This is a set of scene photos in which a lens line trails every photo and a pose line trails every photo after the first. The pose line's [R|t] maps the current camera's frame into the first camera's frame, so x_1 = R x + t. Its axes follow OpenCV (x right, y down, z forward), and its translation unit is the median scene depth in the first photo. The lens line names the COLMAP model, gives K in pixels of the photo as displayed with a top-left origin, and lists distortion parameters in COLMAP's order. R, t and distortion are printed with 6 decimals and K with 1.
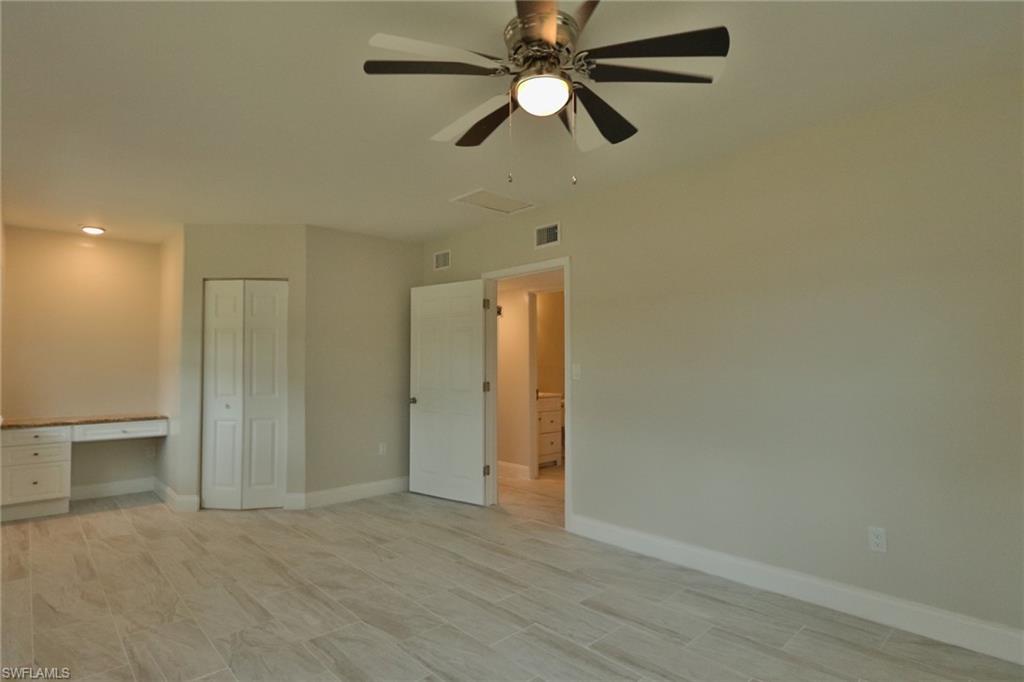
lens RADIAL K [[528.5, 0, 500.5], [0, 528.5, 343.7], [0, 0, 1]] dist [-0.014453, -0.000529]
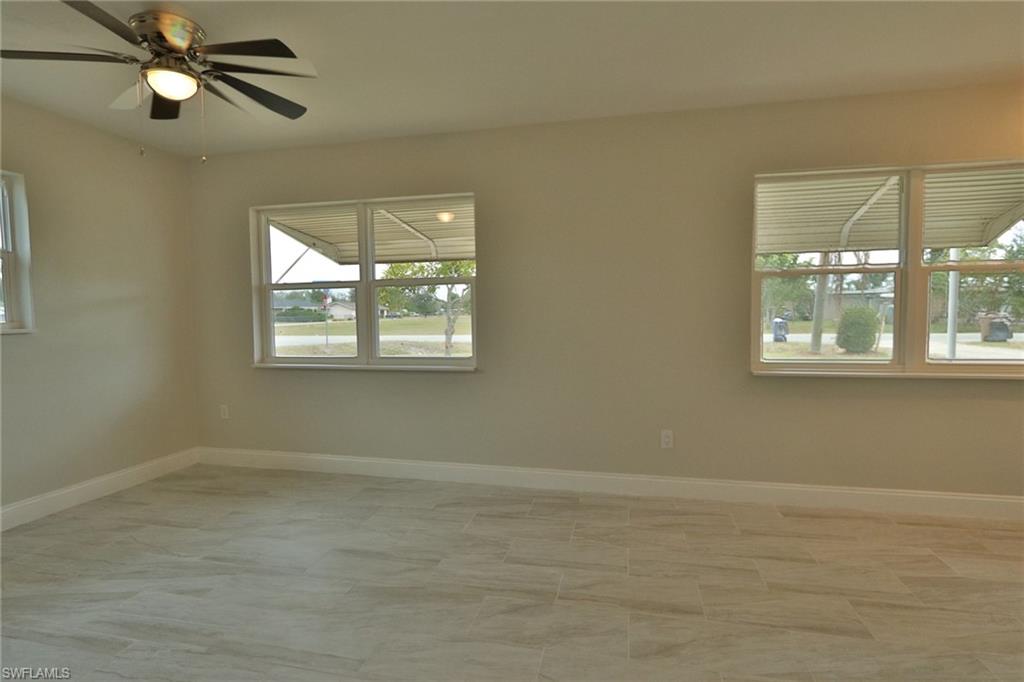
lens RADIAL K [[523.5, 0, 506.4], [0, 523.5, 315.6], [0, 0, 1]] dist [-0.014038, -0.000051]
pose [[-0.821847, 0.012176, -0.569577, 0.106857], [0.034754, 0.998981, -0.028791, 0.070499], [0.568647, -0.043457, -0.821433, 1.558218]]
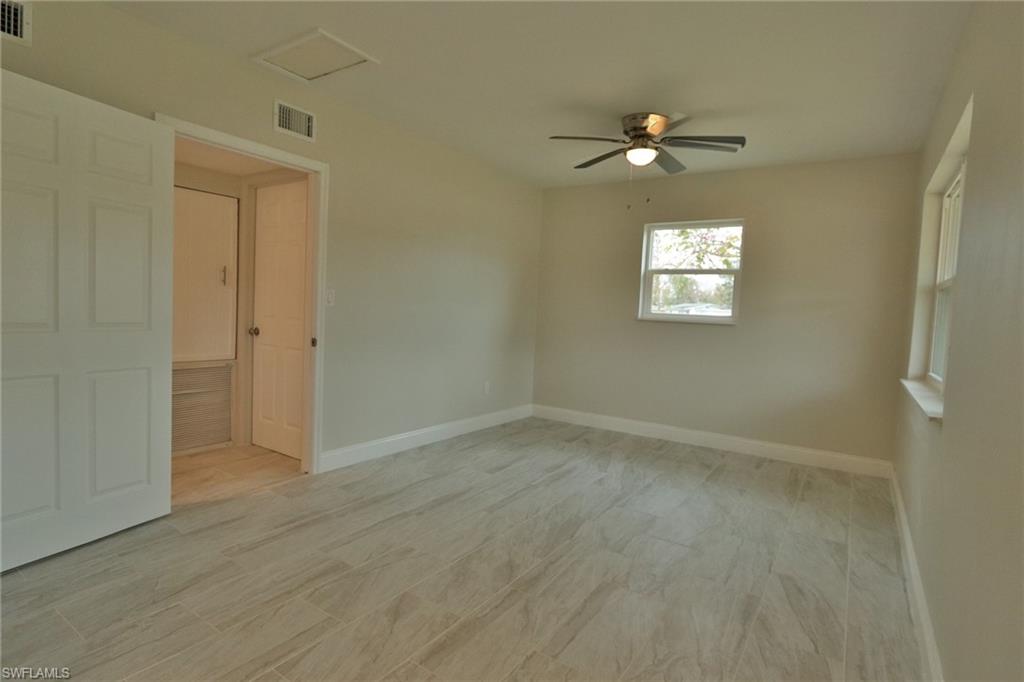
lens RADIAL K [[528.5, 0, 500.5], [0, 528.5, 343.7], [0, 0, 1]] dist [-0.014453, -0.000529]
pose [[-0.234930, -0.070330, 0.969465, -1.042663], [-0.087028, 0.994895, 0.051085, 0.076293], [-0.968109, -0.072369, -0.239851, 1.198104]]
